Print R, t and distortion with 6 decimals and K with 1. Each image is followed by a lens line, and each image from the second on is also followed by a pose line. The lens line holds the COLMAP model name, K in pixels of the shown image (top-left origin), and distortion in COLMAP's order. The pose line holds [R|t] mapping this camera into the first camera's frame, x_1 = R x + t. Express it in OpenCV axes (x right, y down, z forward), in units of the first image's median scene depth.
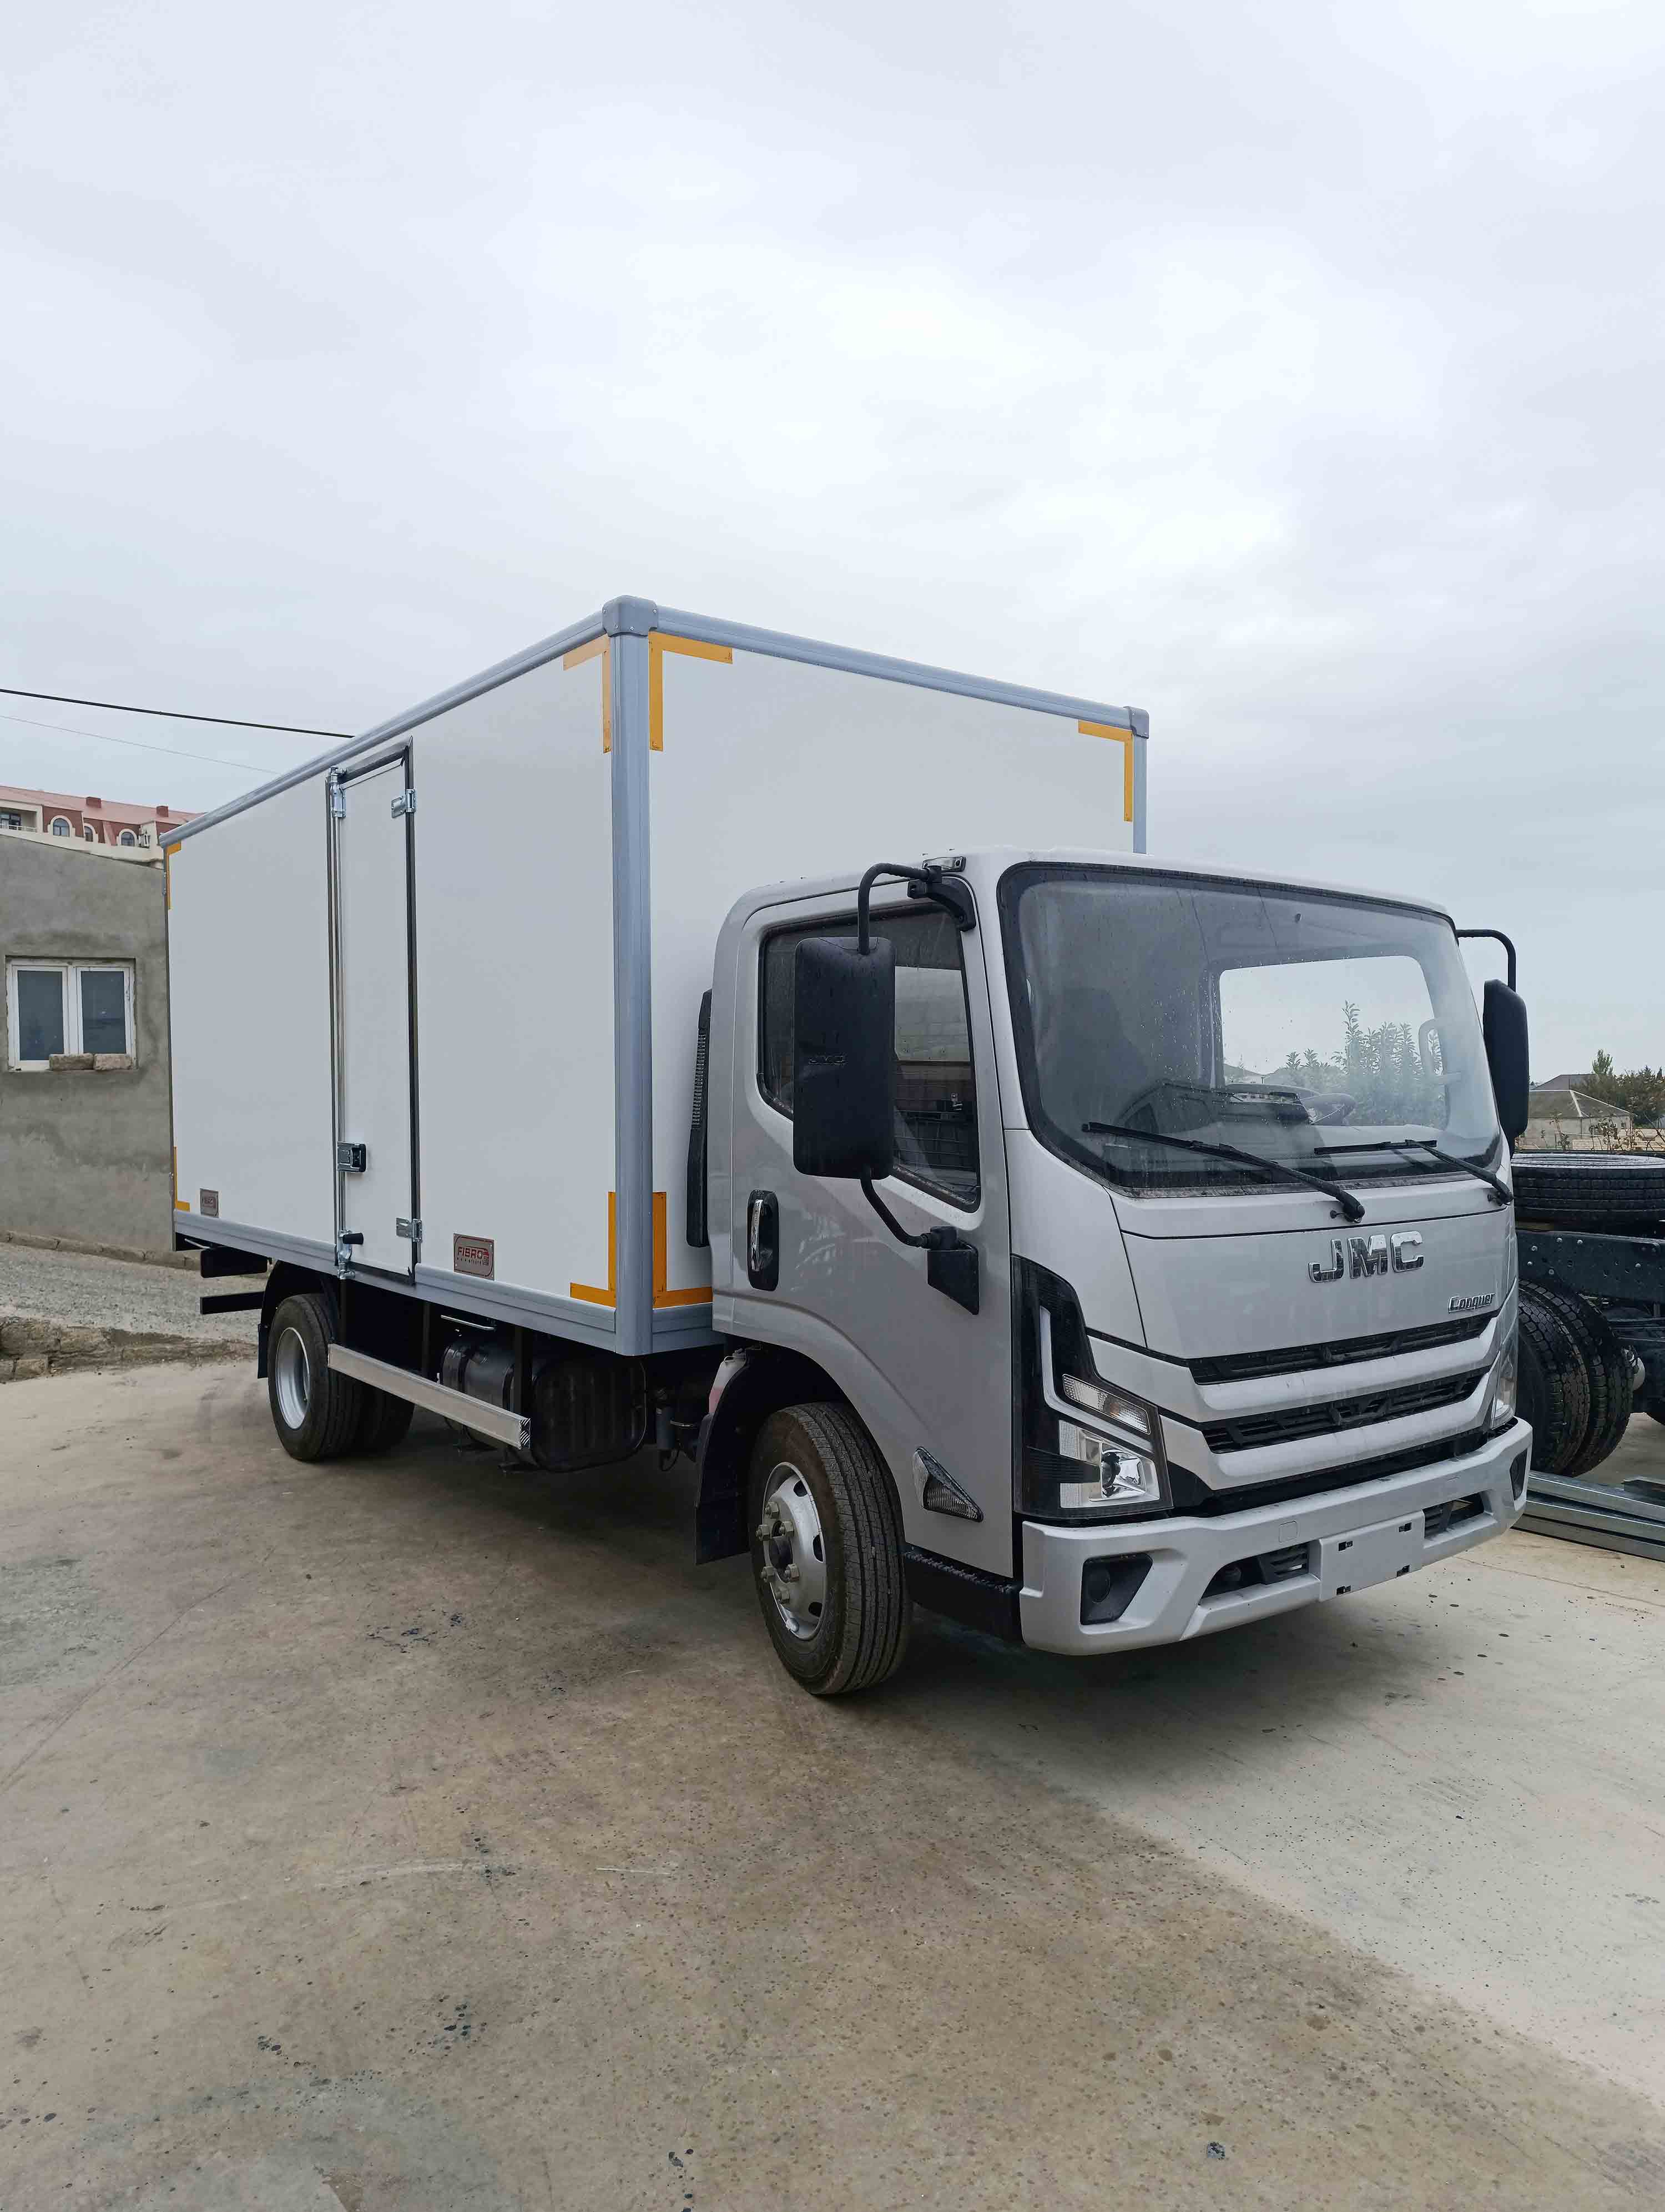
lens RADIAL K [[1545.0, 0, 834.2], [0, 1545.0, 1097.9], [0, 0, 1]] dist [0.007510, 0.003227]
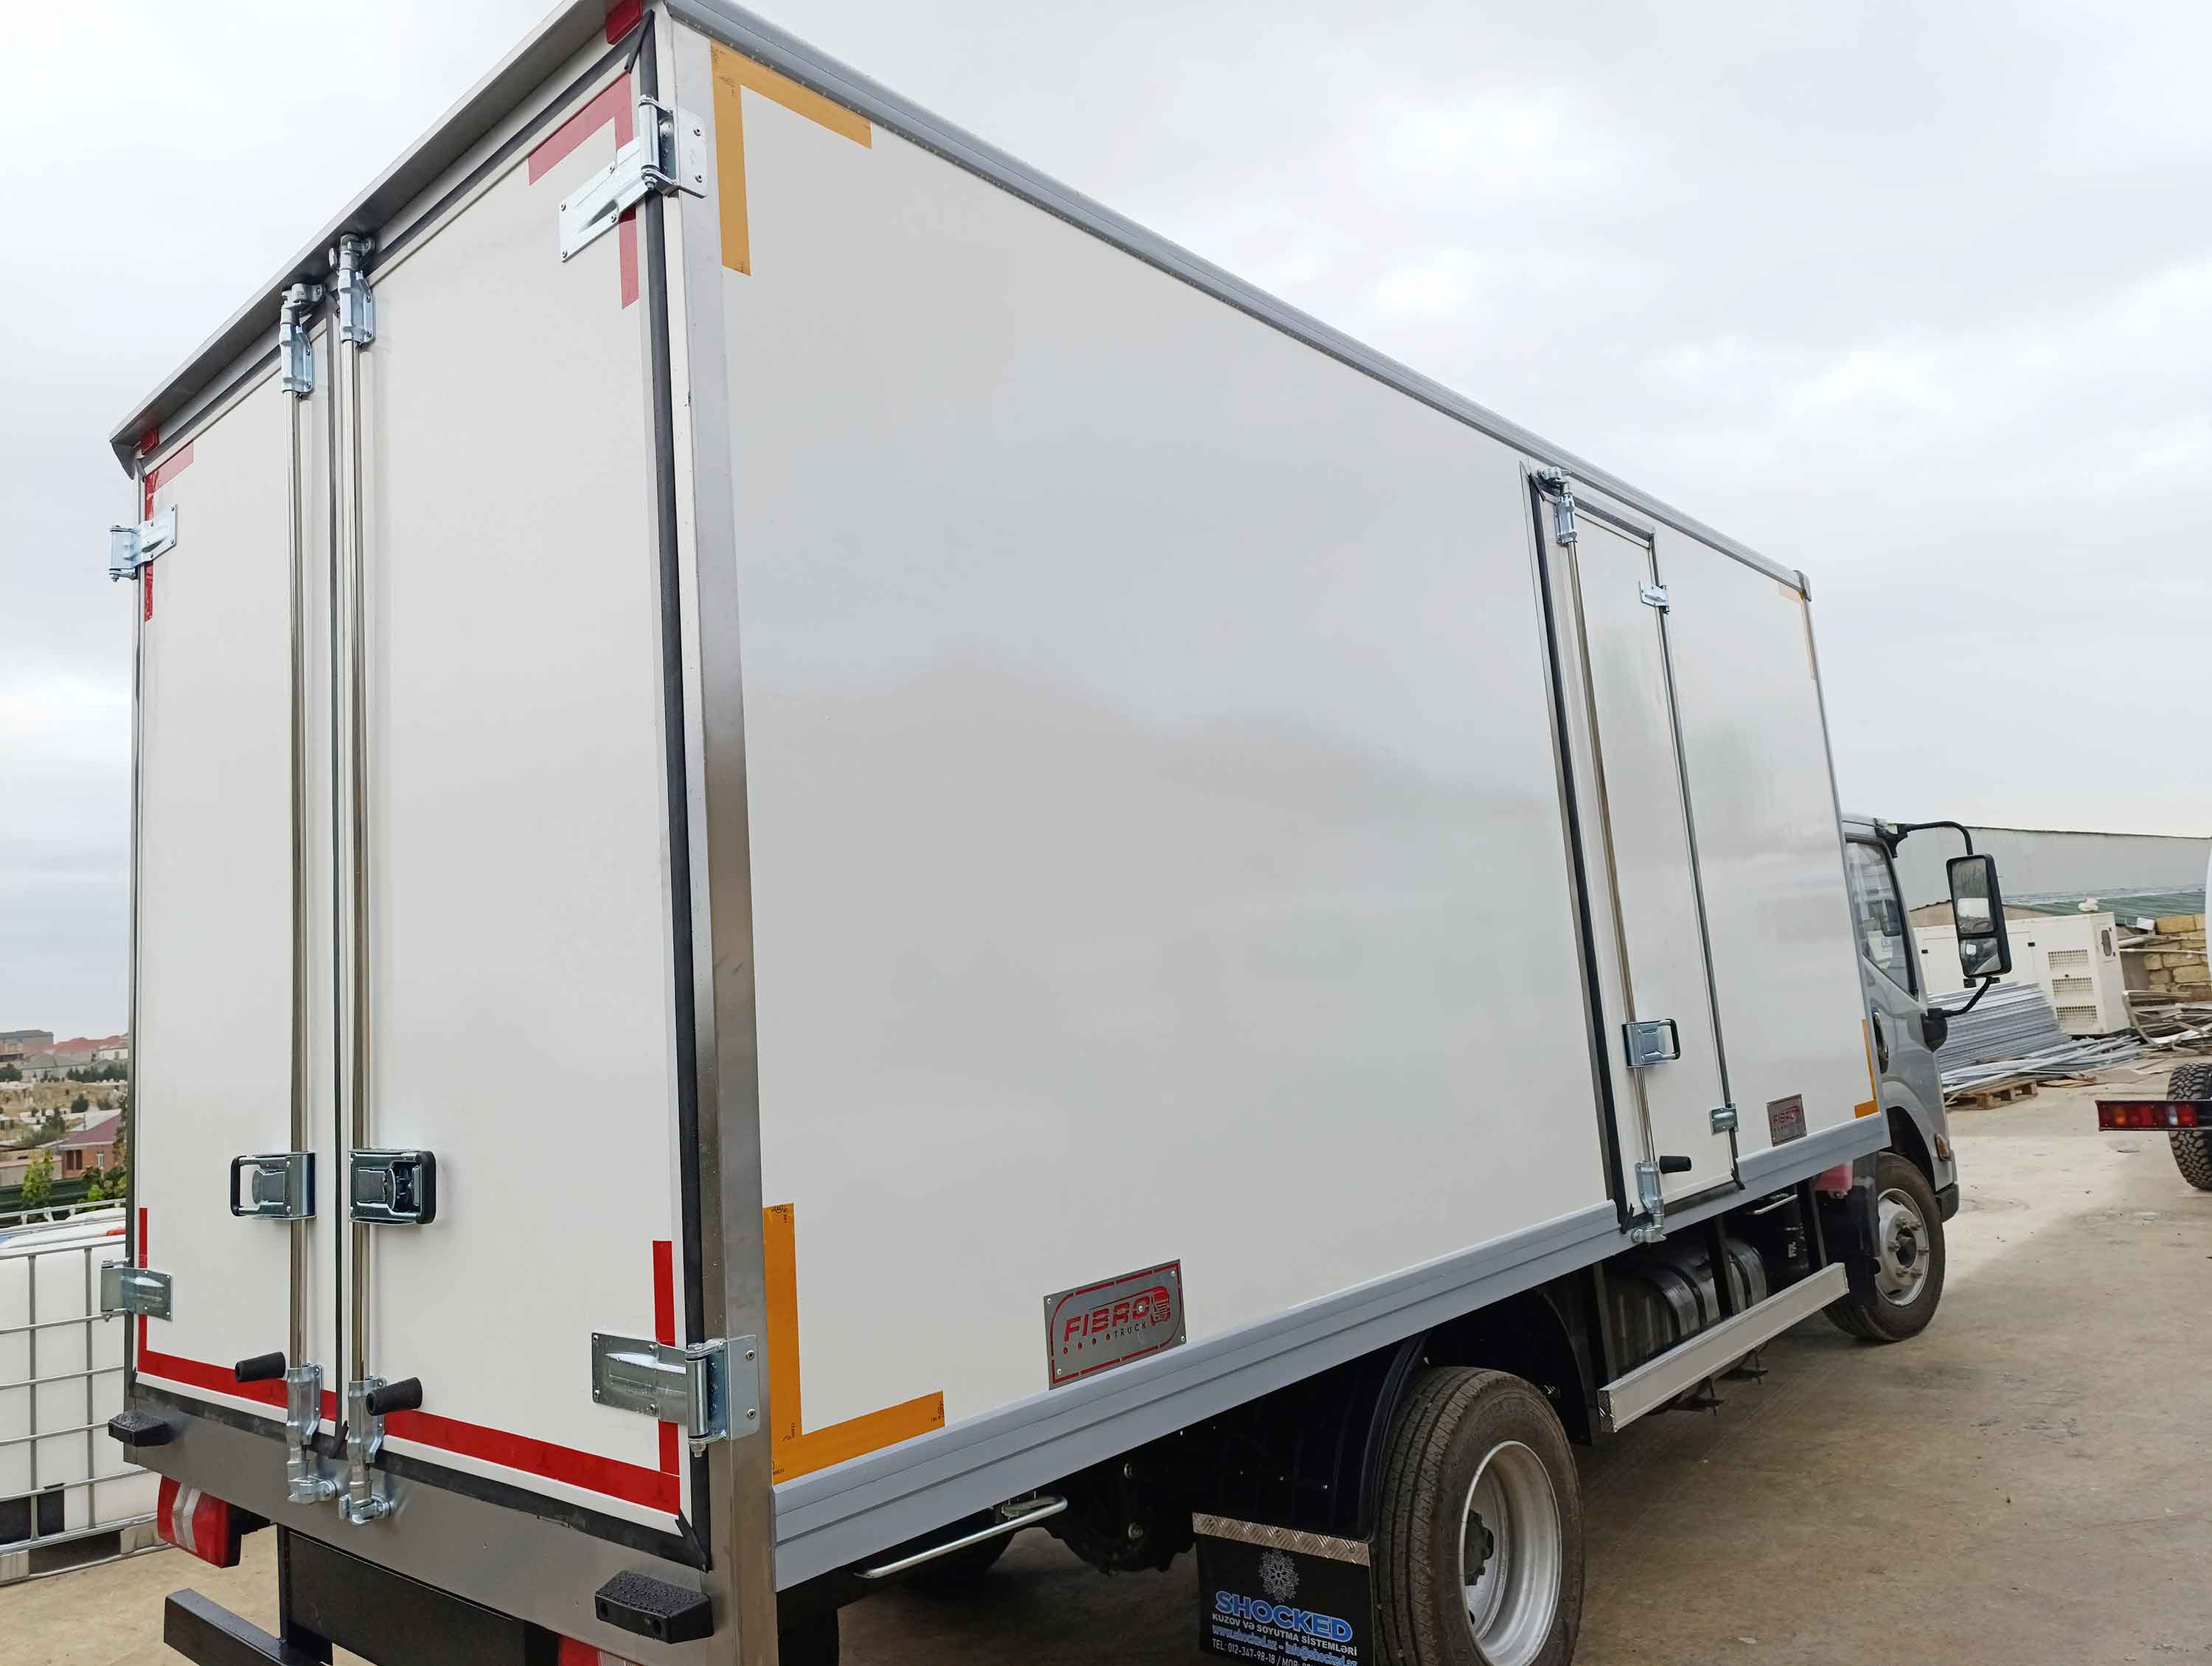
lens RADIAL K [[1545.3, 0, 1108.4], [0, 1545.3, 832.7], [0, 0, 1]] dist [0.007510, 0.003227]
pose [[-0.210114, 0.150894, 0.965962, -1.004904], [0.093494, 0.986591, -0.133780, 0.016688], [-0.973196, 0.062203, -0.221404, 1.490566]]
